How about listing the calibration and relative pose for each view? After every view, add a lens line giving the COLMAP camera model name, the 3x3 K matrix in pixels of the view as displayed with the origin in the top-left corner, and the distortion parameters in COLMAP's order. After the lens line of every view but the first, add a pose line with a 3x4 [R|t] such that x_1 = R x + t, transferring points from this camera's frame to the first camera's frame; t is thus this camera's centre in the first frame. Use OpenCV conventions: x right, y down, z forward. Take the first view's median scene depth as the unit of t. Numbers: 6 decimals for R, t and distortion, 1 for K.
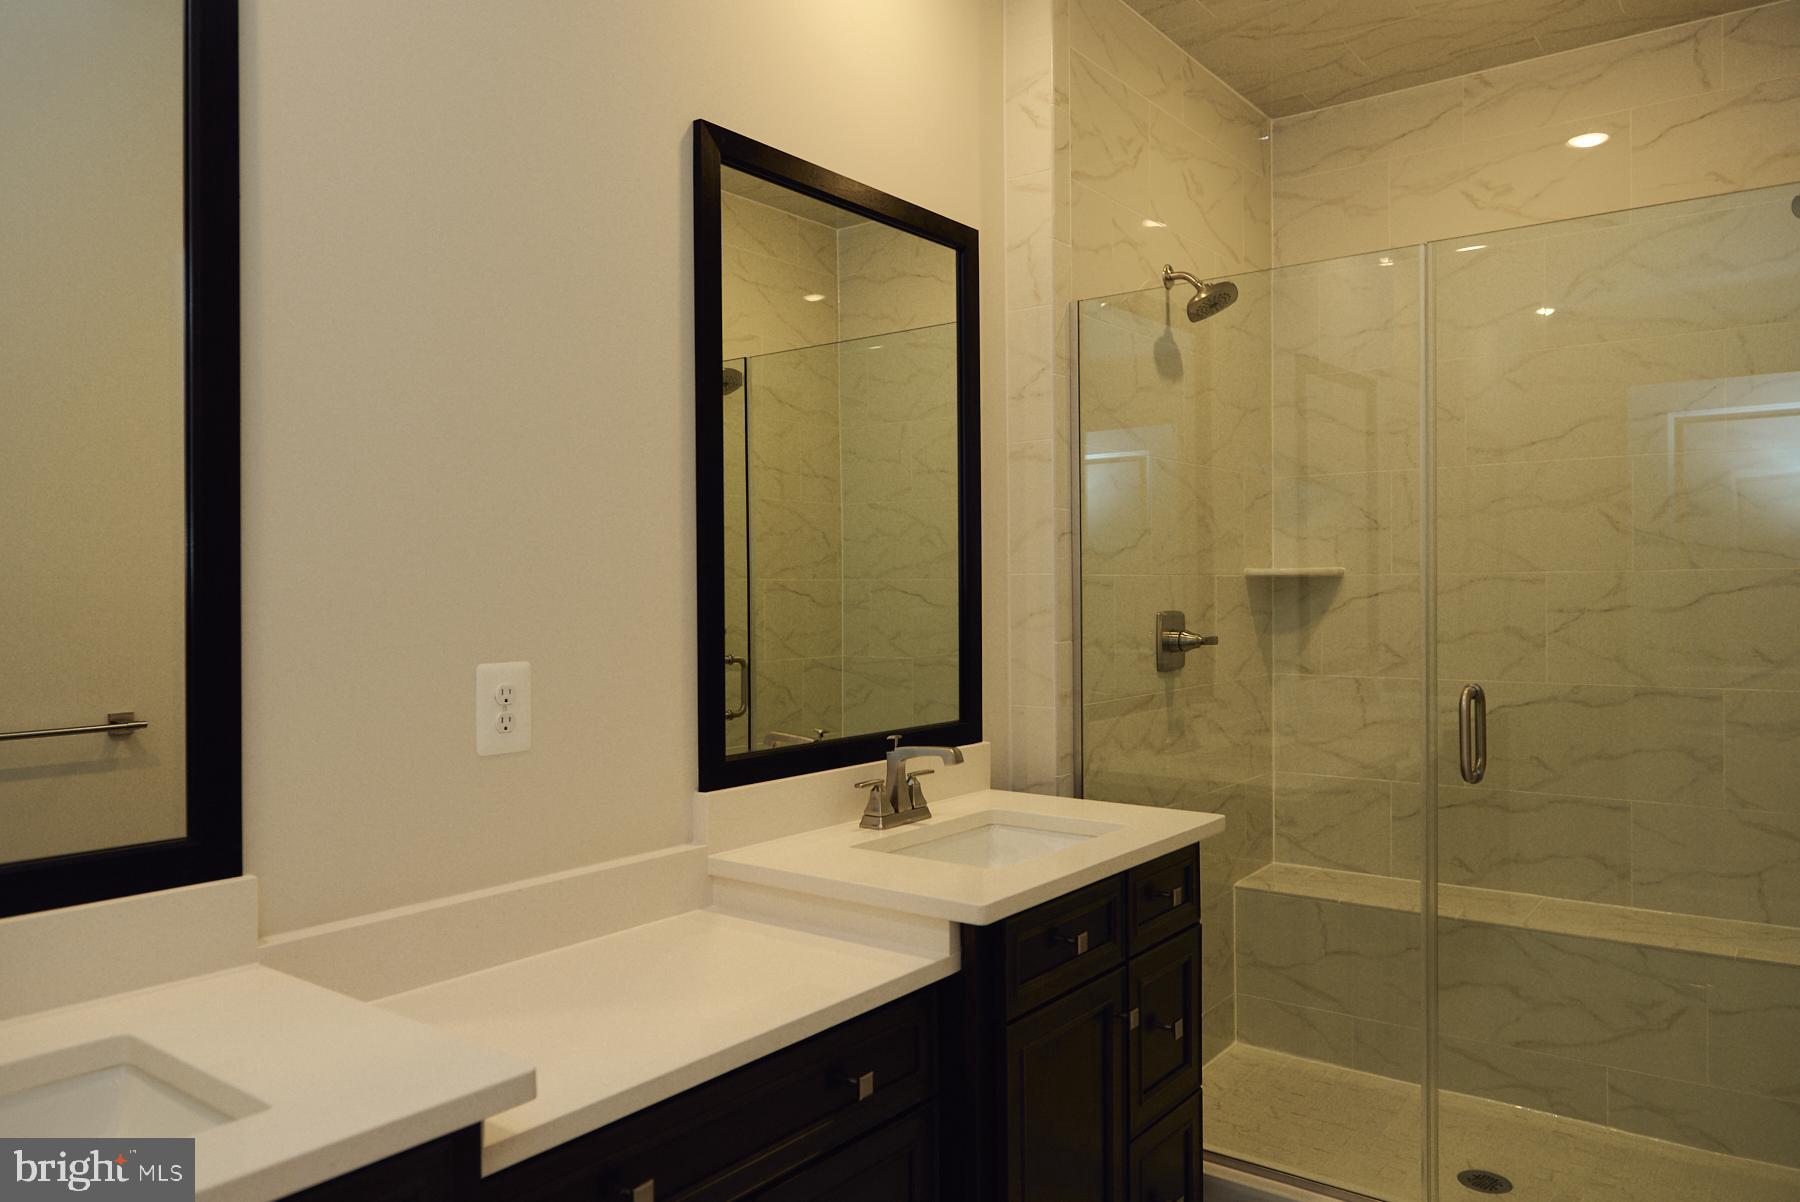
lens RADIAL K [[1243.3, 0, 899.3], [0, 1243.3, 595.3], [0, 0, 1]] dist [0.001209, 0.004811]
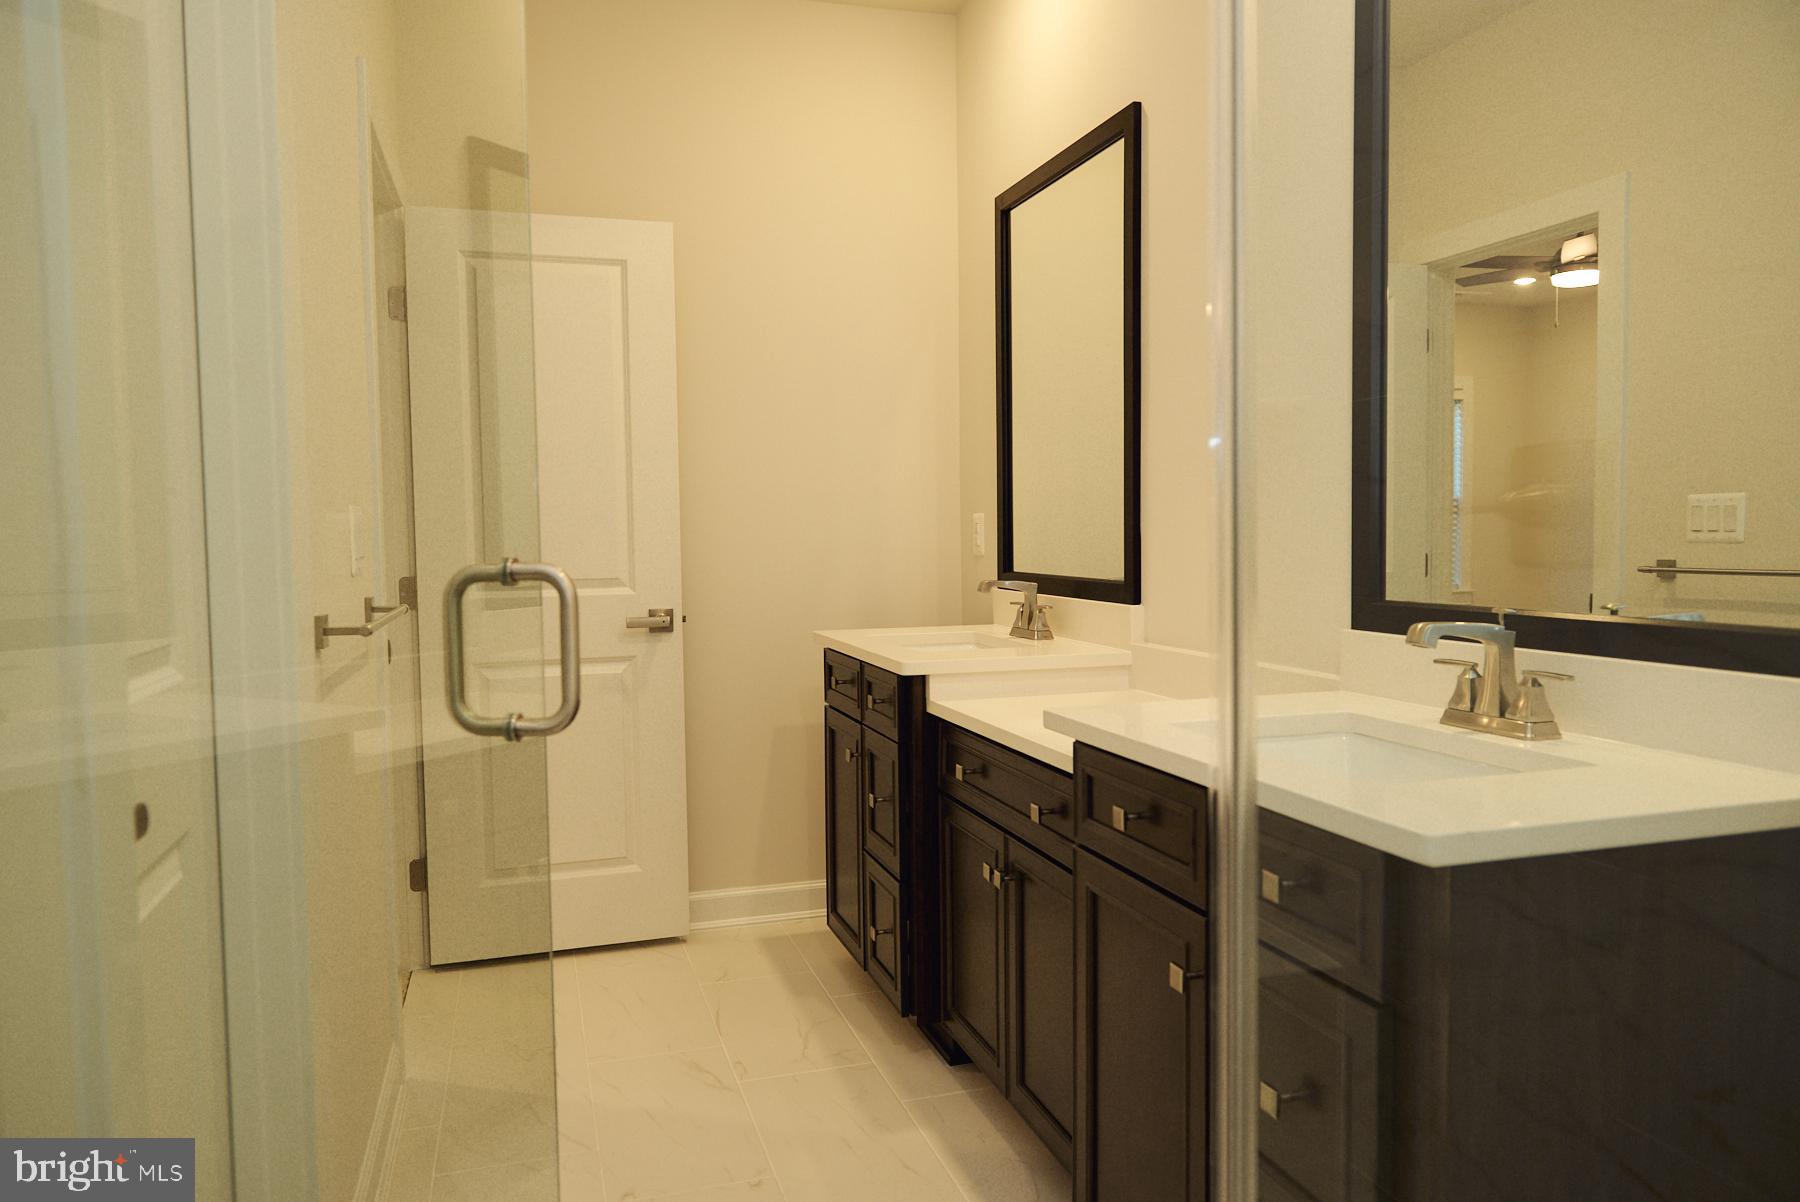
lens RADIAL K [[1243.3, 0, 899.3], [0, 1243.3, 595.3], [0, 0, 1]] dist [0.001209, 0.004811]
pose [[-0.569747, 0.123677, -0.812461, 1.038047], [0.083231, 0.992212, 0.092674, -0.006981], [0.817595, -0.014821, -0.575603, 1.416904]]
